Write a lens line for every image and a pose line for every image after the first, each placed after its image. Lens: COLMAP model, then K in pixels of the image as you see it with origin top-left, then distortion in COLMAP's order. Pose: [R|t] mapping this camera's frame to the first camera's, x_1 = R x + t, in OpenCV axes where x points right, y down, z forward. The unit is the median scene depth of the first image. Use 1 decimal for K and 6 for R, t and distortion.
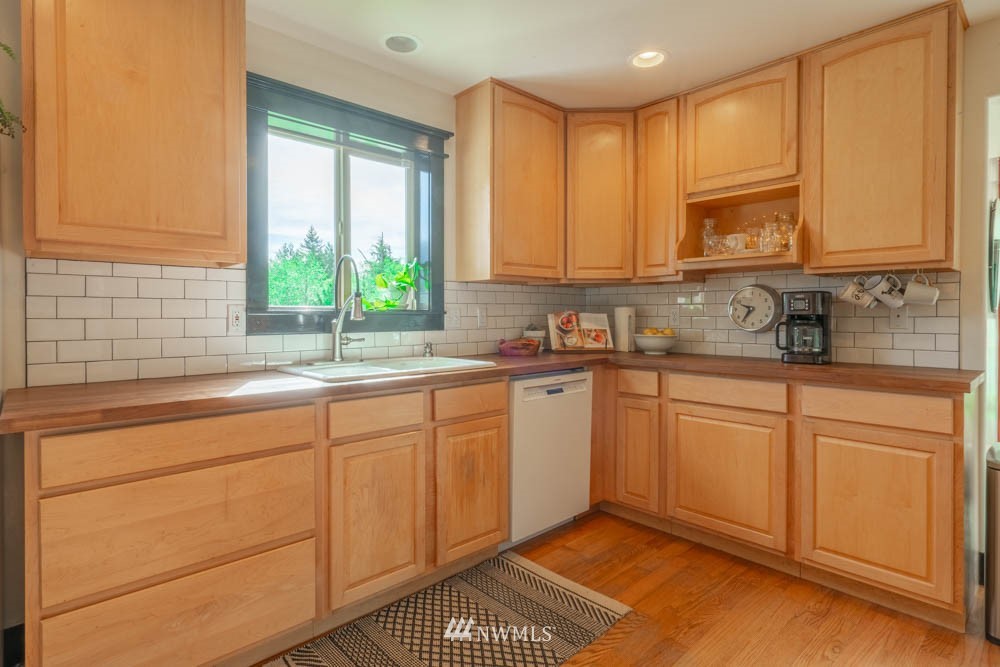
lens RADIAL K [[512.5, 0, 492.5], [0, 512.5, 317.1], [0, 0, 1]] dist [0.005403, 0.000200]
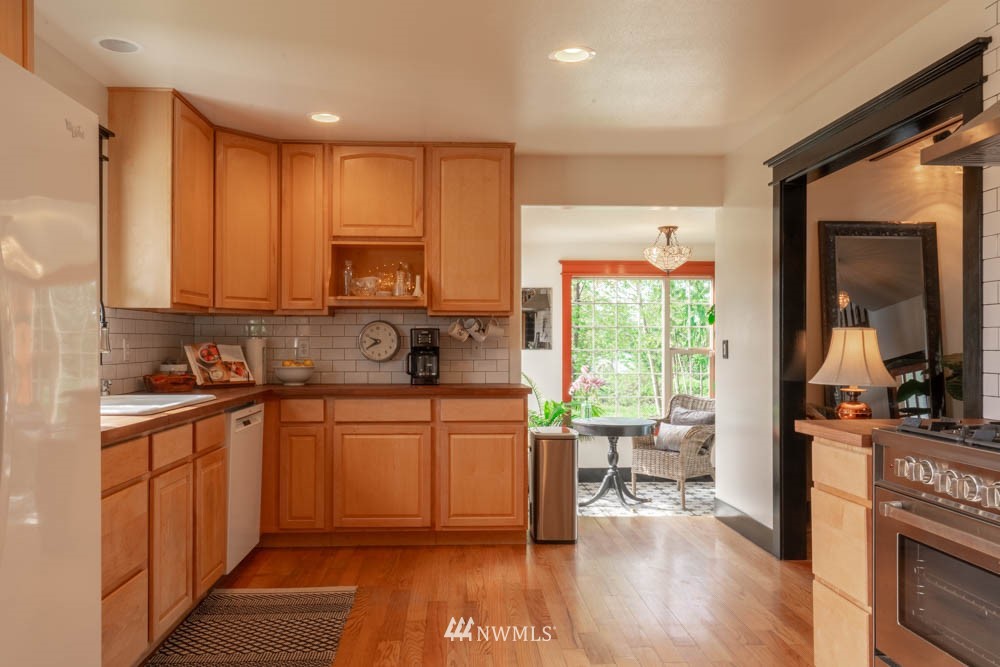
lens RADIAL K [[758.2, 0, 494.5], [0, 758.2, 337.4], [0, 0, 1]] dist [-0.004830, -0.000767]
pose [[0.635574, 0.009465, 0.771982, -0.714810], [0.002645, 0.999892, -0.014437, -0.000002], [-0.772035, 0.011218, 0.635481, -0.317774]]
